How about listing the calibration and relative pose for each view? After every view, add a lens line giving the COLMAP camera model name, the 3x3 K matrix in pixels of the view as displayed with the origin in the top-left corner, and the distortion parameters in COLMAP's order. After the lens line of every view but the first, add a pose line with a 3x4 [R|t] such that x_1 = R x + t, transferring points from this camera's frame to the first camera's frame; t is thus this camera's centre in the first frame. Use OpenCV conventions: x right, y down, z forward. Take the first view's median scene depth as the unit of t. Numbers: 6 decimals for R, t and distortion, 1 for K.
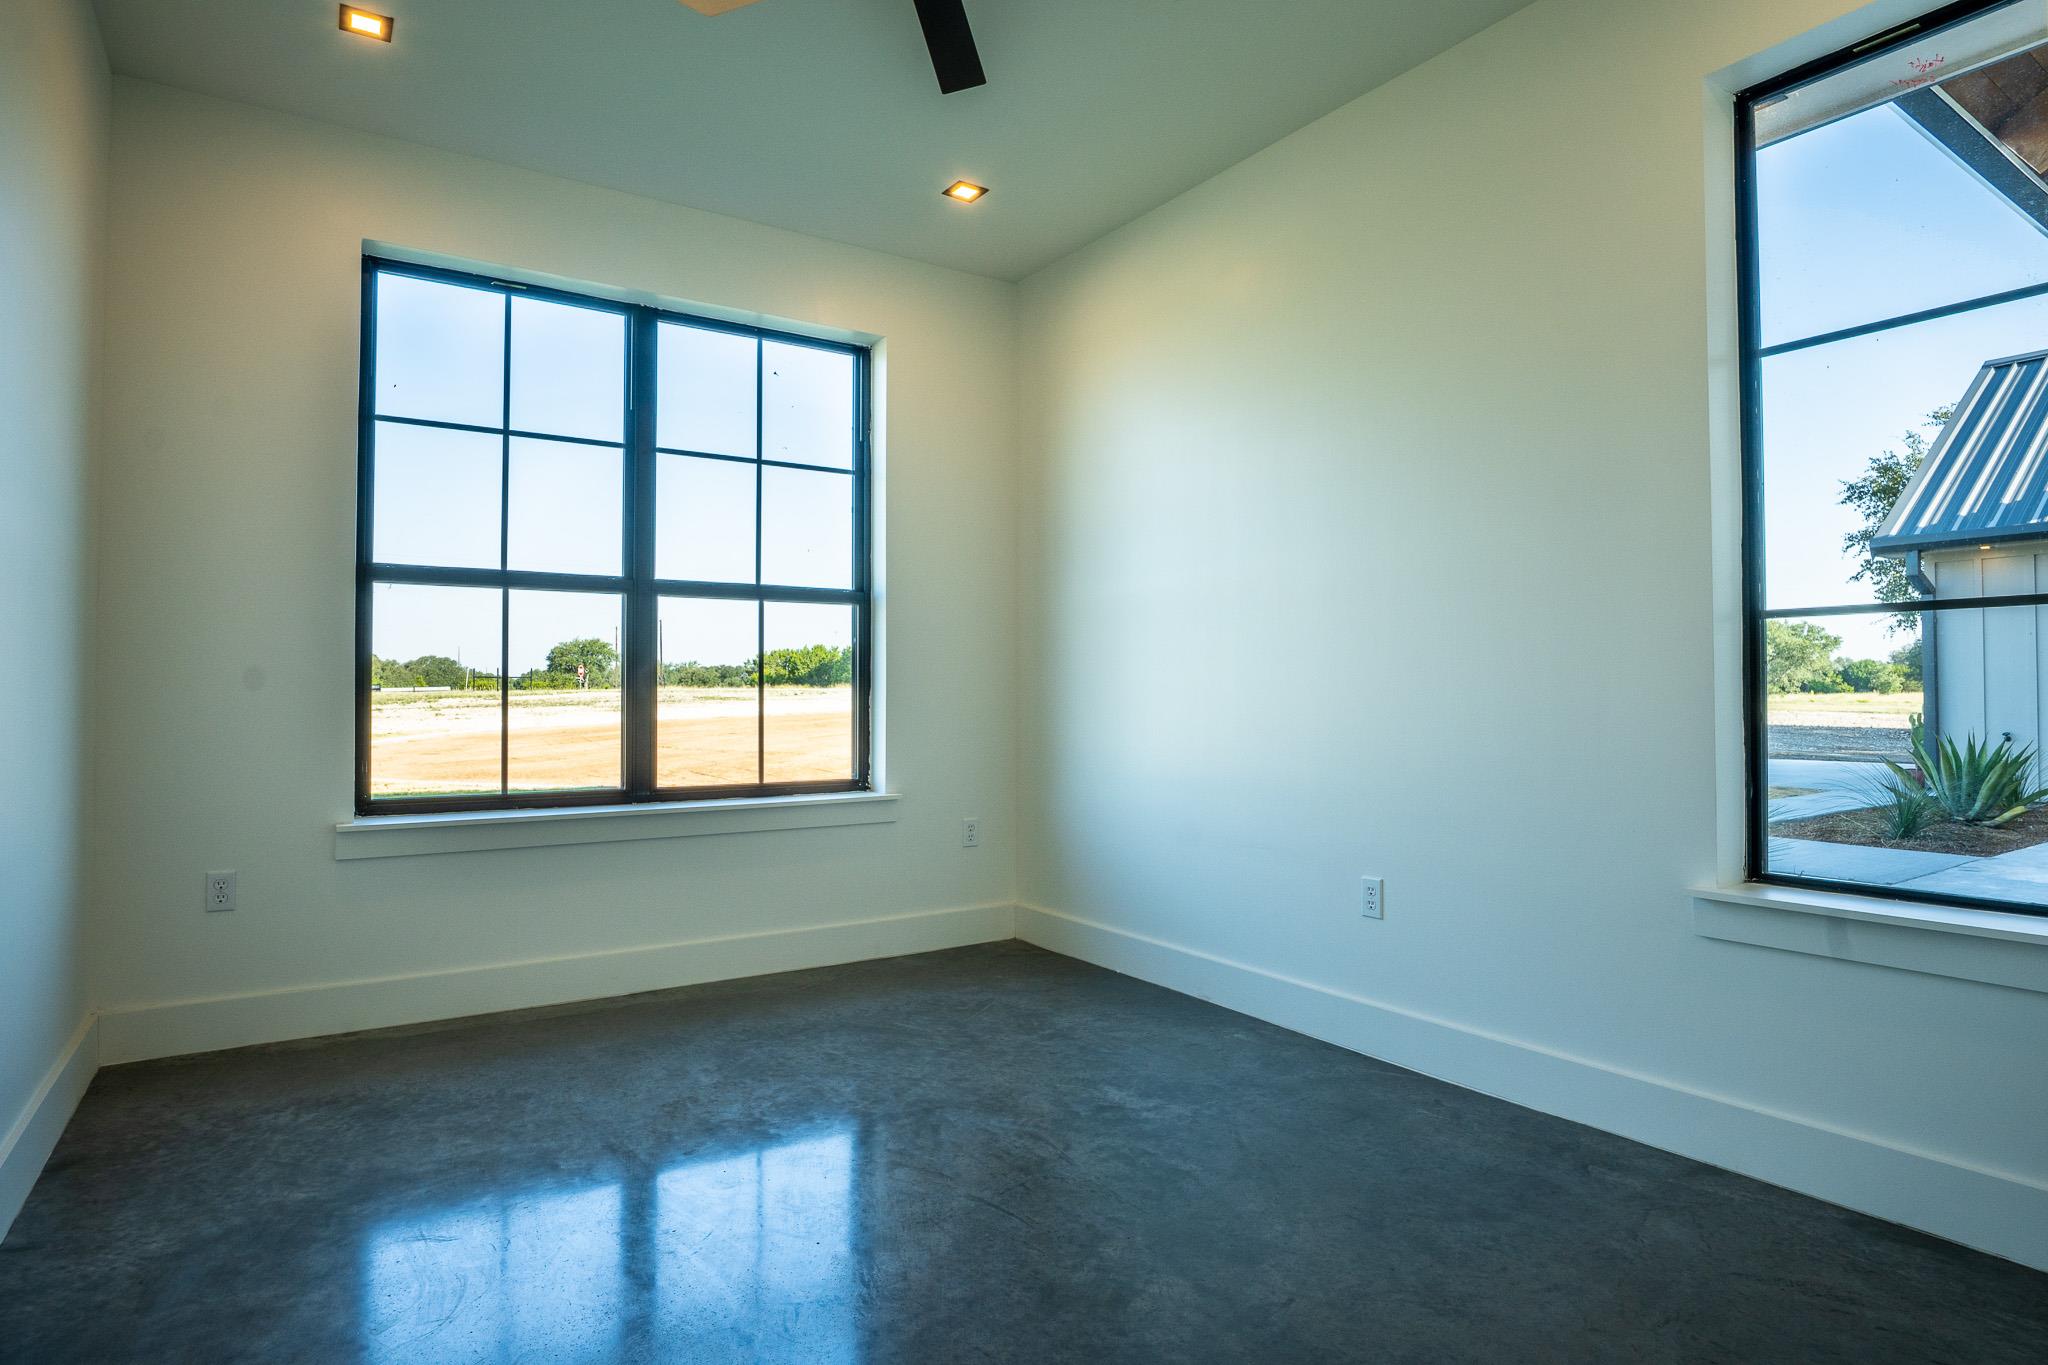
lens RADIAL K [[1103.9, 0, 1017.3], [0, 1103.9, 674.9], [0, 0, 1]] dist [-0.043017, 0.012820]
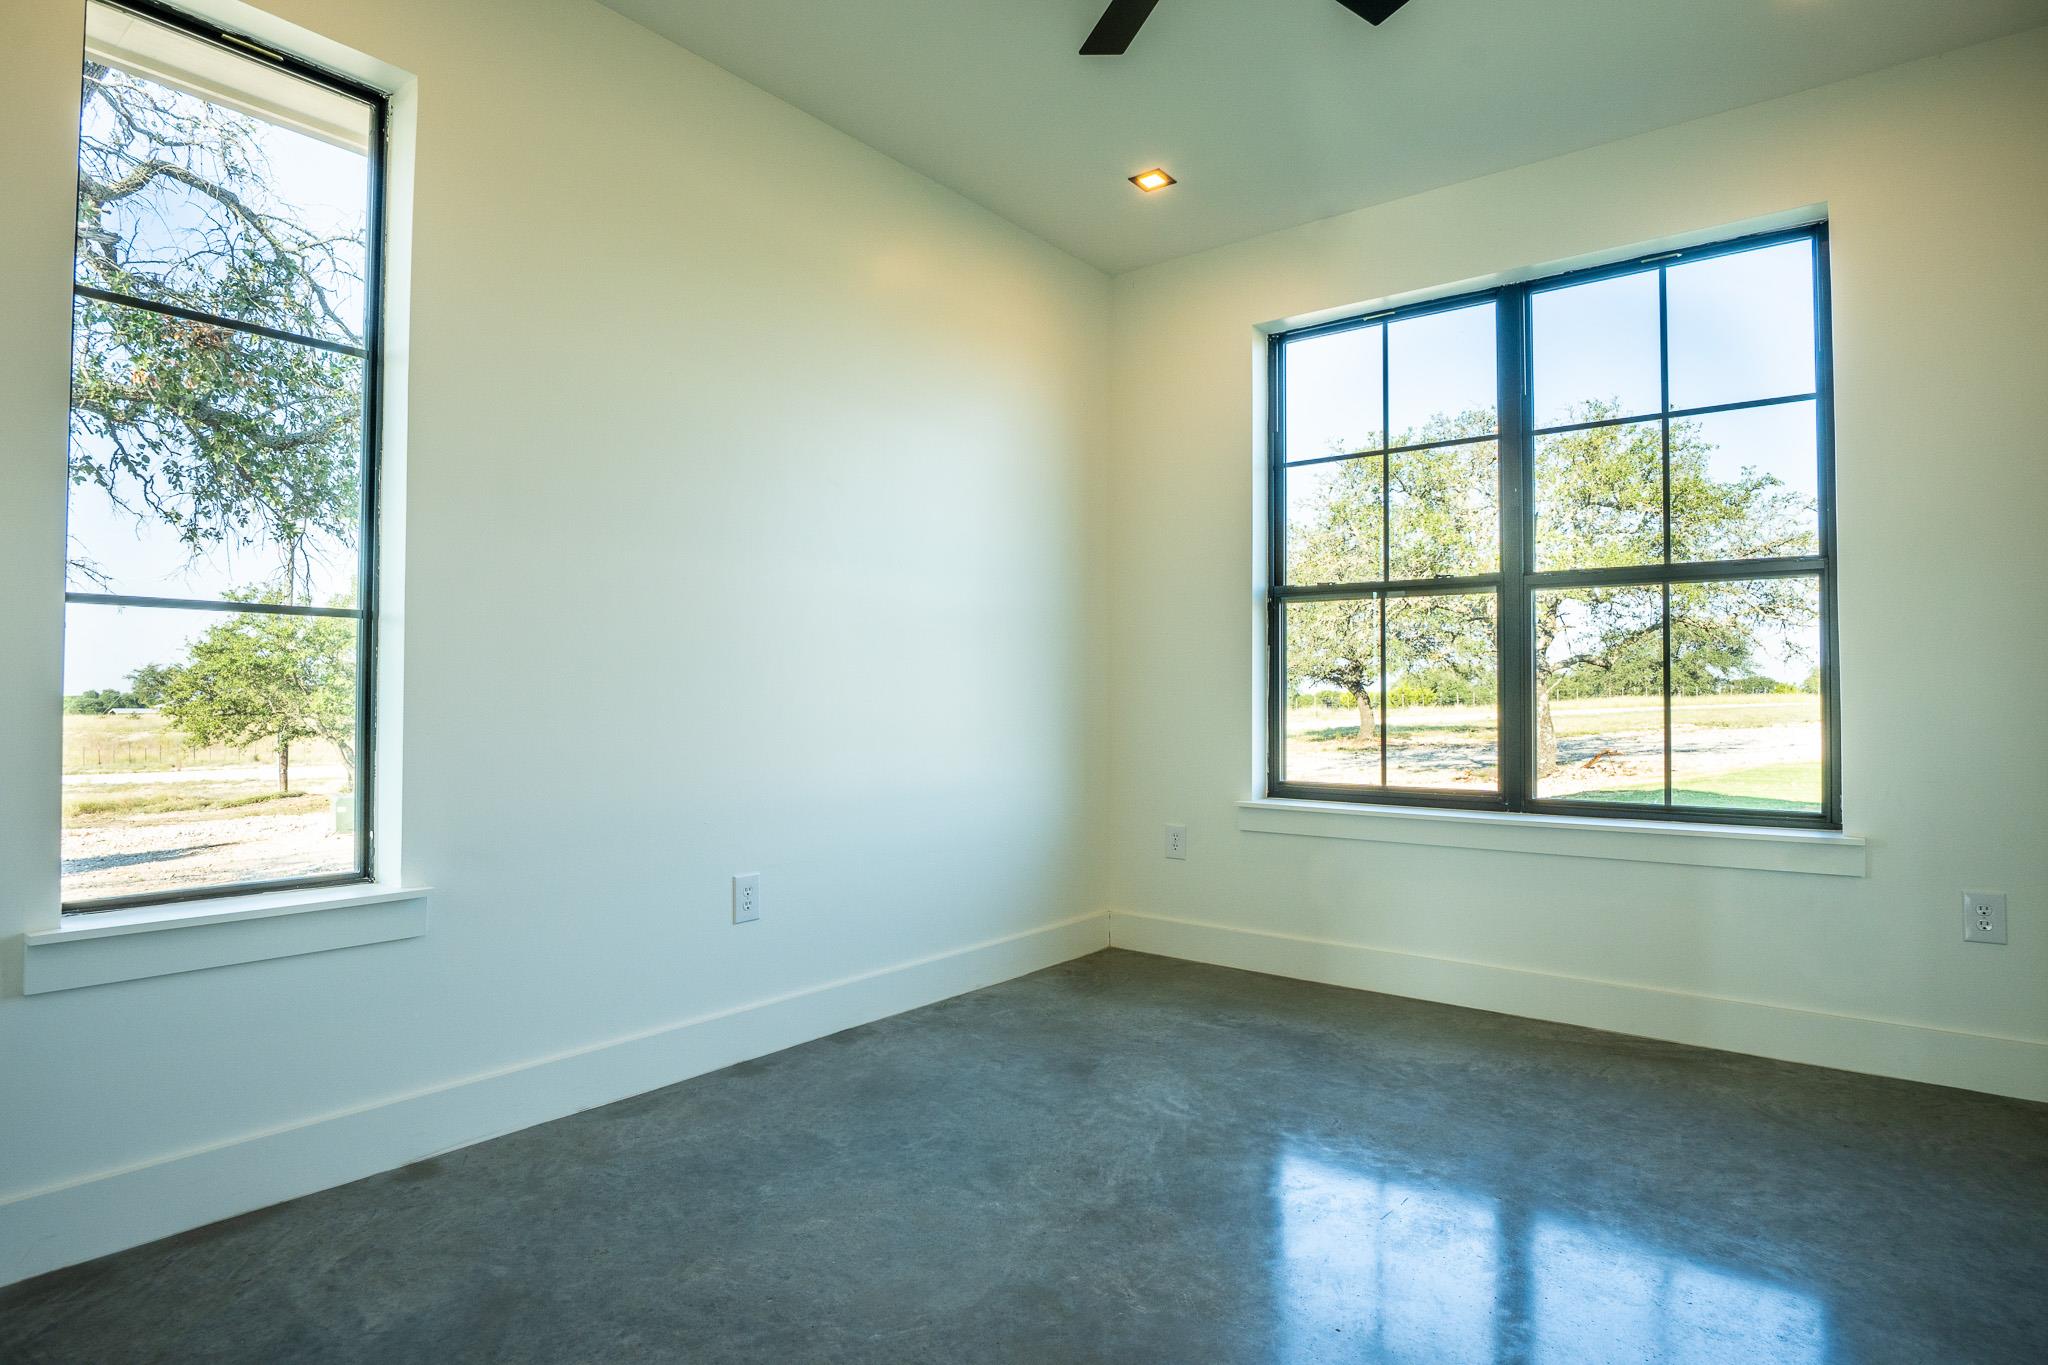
lens RADIAL K [[1103.9, 0, 1017.3], [0, 1103.9, 674.9], [0, 0, 1]] dist [-0.043017, 0.012820]
pose [[0.322819, -0.016618, -0.946315, 0.422624], [0.016241, 0.999796, -0.012017, 0.003857], [0.946321, -0.011490, 0.323023, 0.300115]]
